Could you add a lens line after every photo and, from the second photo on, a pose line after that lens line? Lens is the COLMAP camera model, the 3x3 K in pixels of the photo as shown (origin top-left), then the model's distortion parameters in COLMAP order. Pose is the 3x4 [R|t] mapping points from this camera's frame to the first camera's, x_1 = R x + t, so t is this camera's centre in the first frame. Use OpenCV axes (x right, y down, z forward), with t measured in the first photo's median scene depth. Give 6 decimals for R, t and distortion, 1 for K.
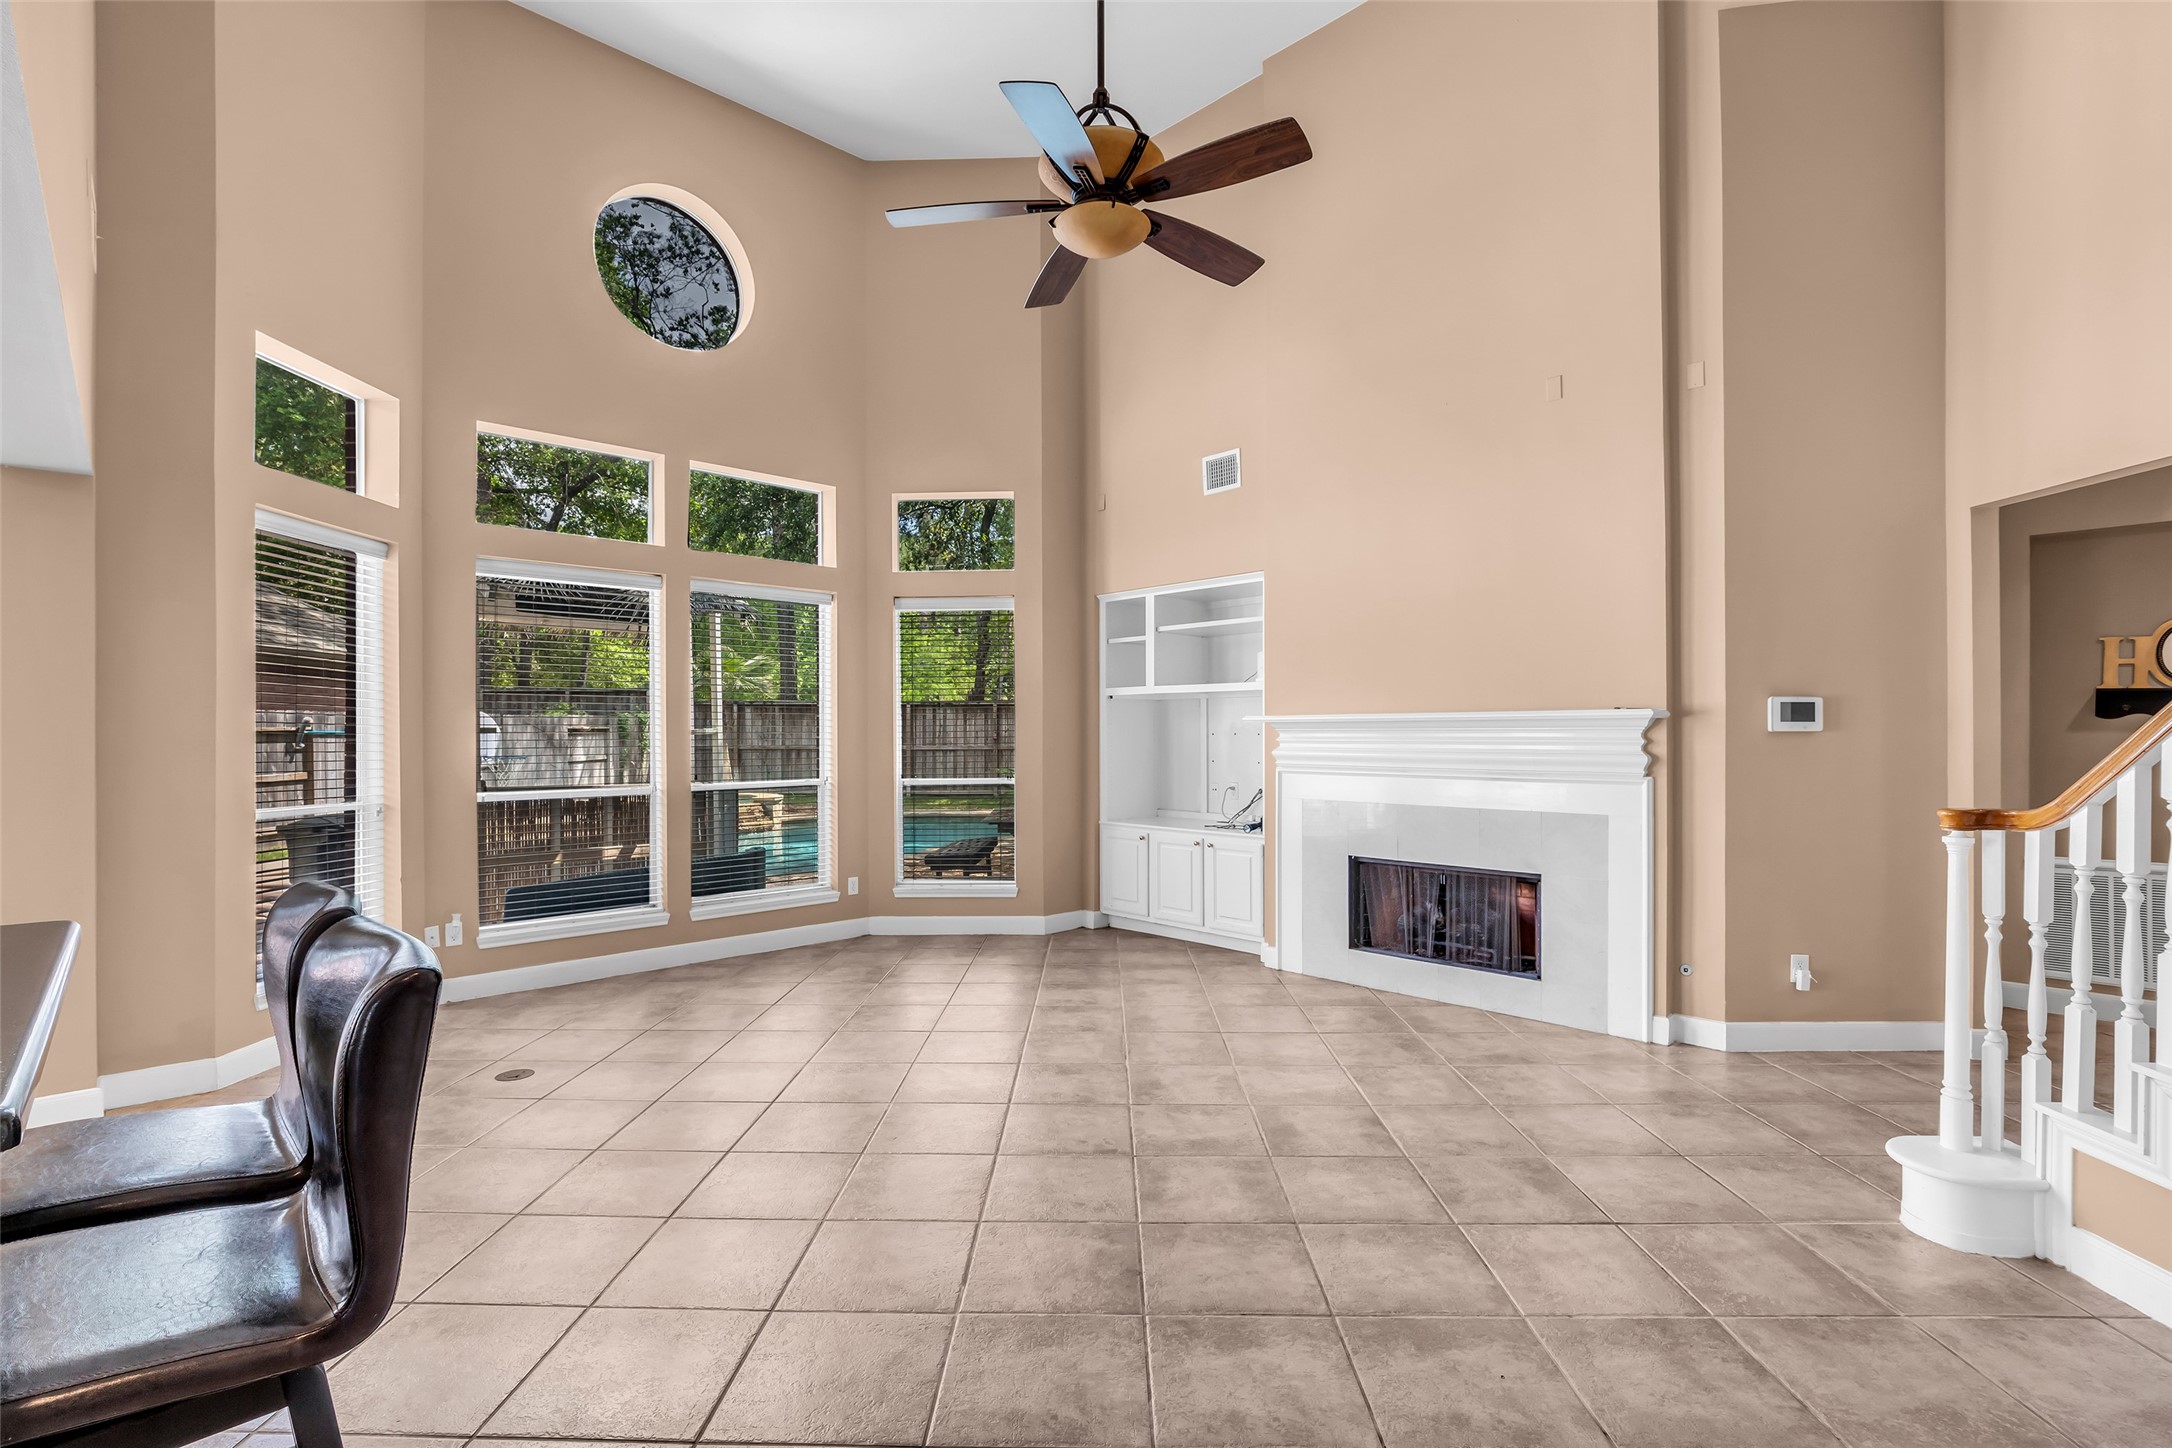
lens RADIAL K [[990.6, 0, 1076.9], [0, 990.6, 738.7], [0, 0, 1]] dist [-0.016896, 0.001583]
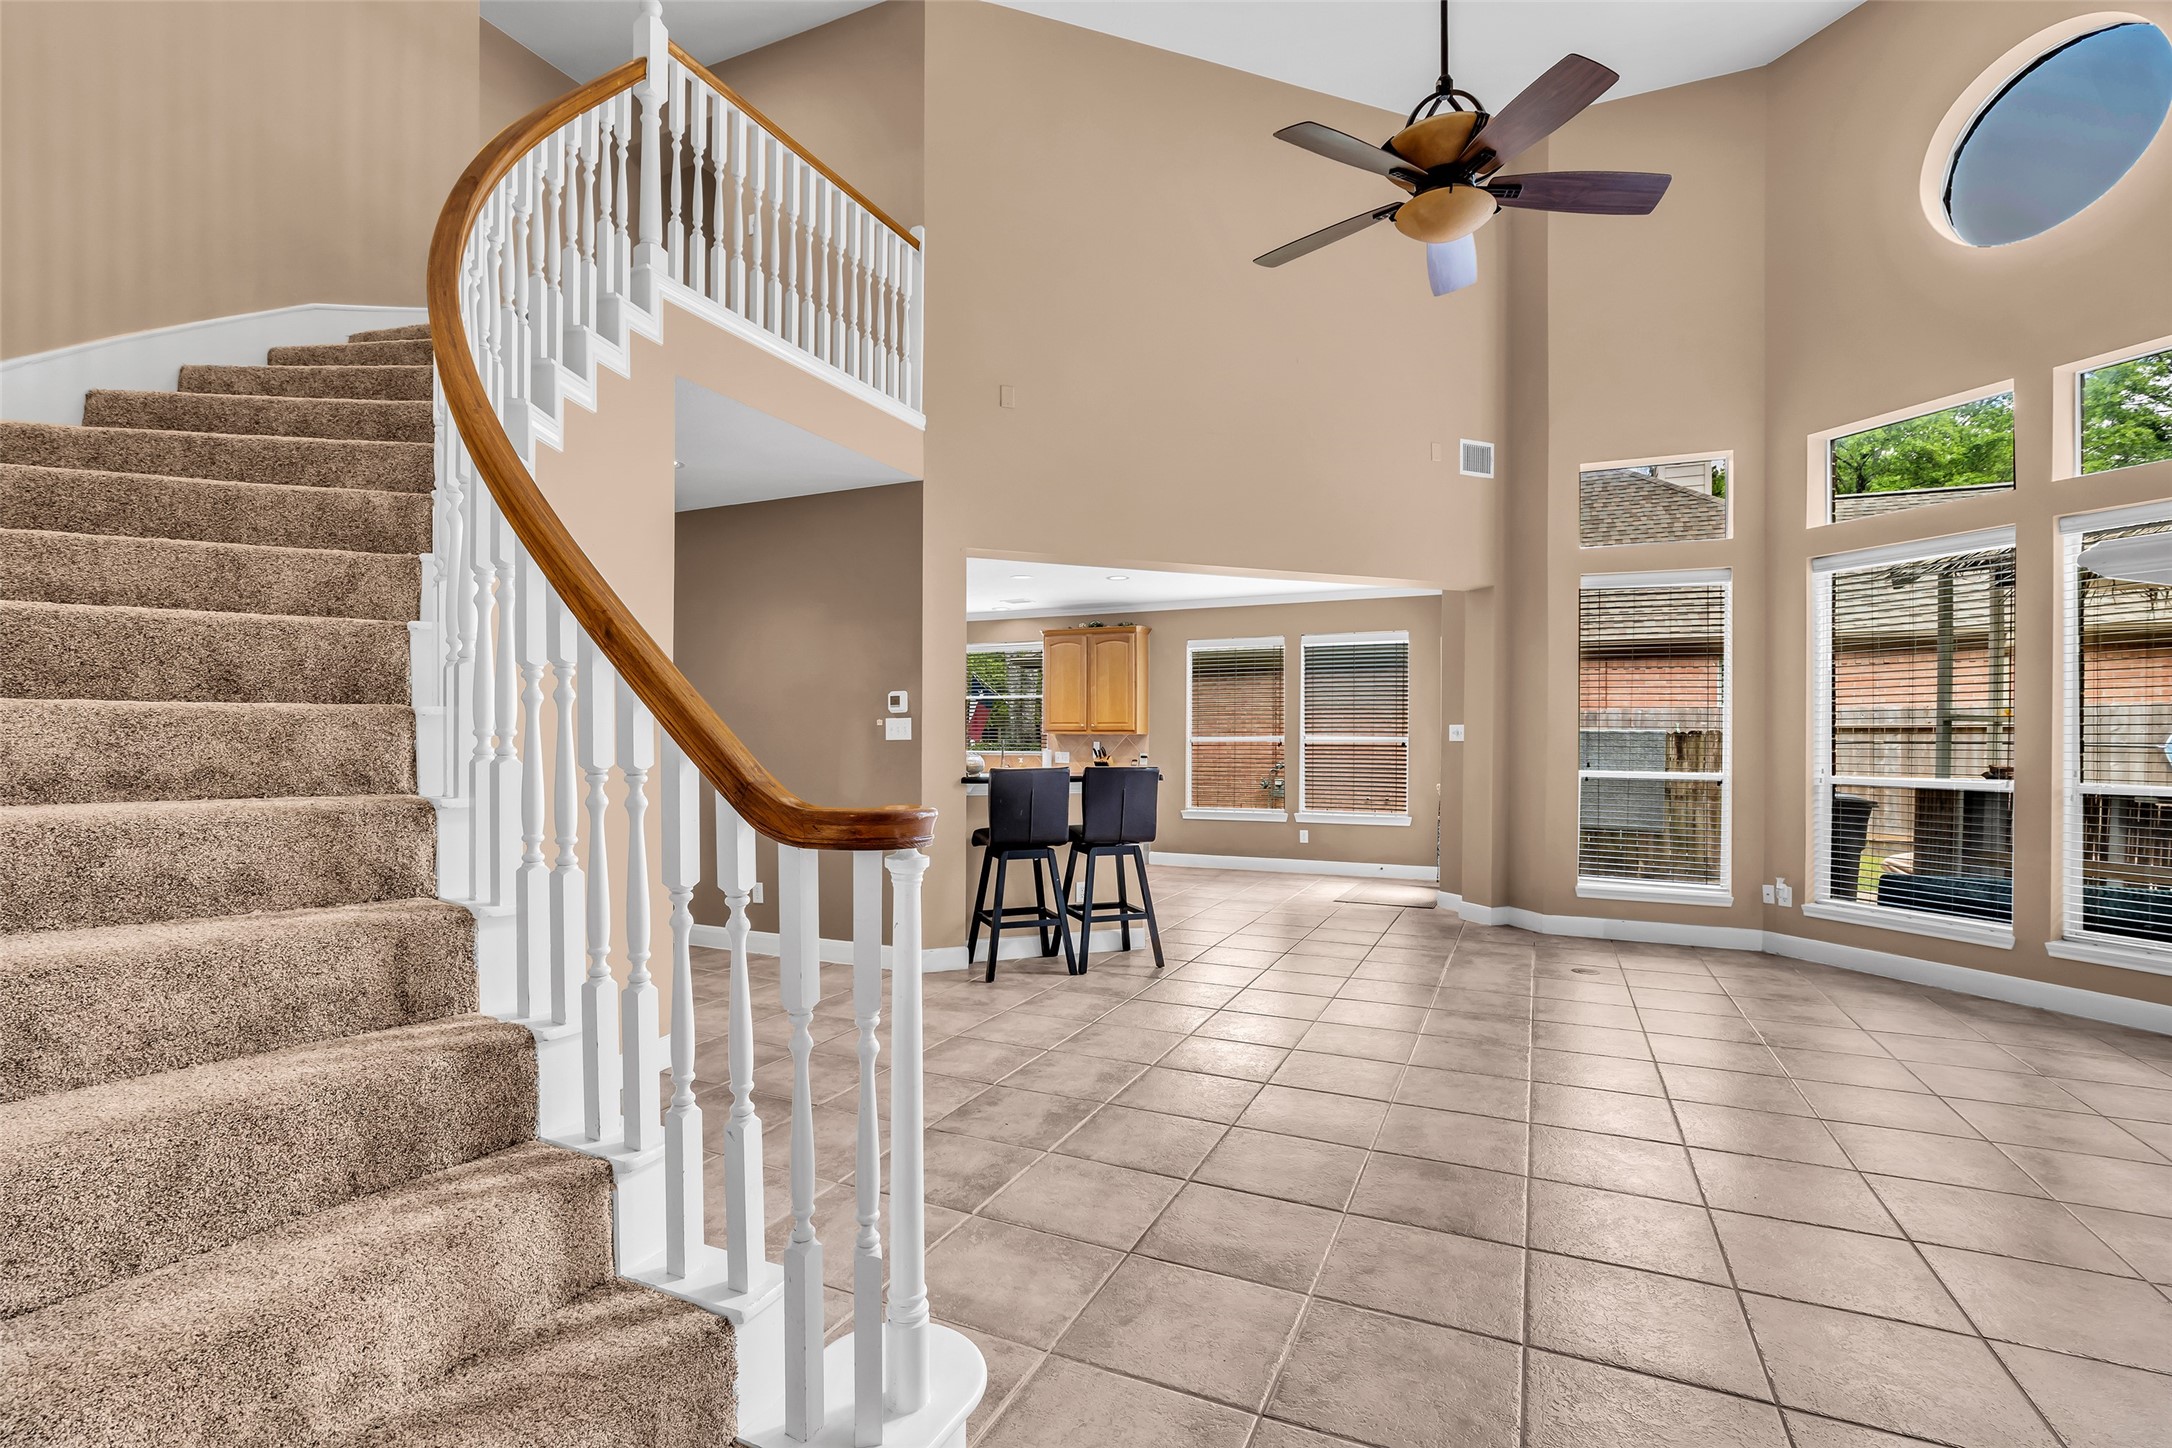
lens RADIAL K [[990.6, 0, 1072.6], [0, 990.6, 751.1], [0, 0, 1]] dist [-0.016896, 0.001583]
pose [[-0.398091, 0.017660, -0.917176, 0.636141], [-0.005178, 0.999755, 0.021498, 0.009101], [0.917331, 0.013307, -0.397902, 0.598976]]
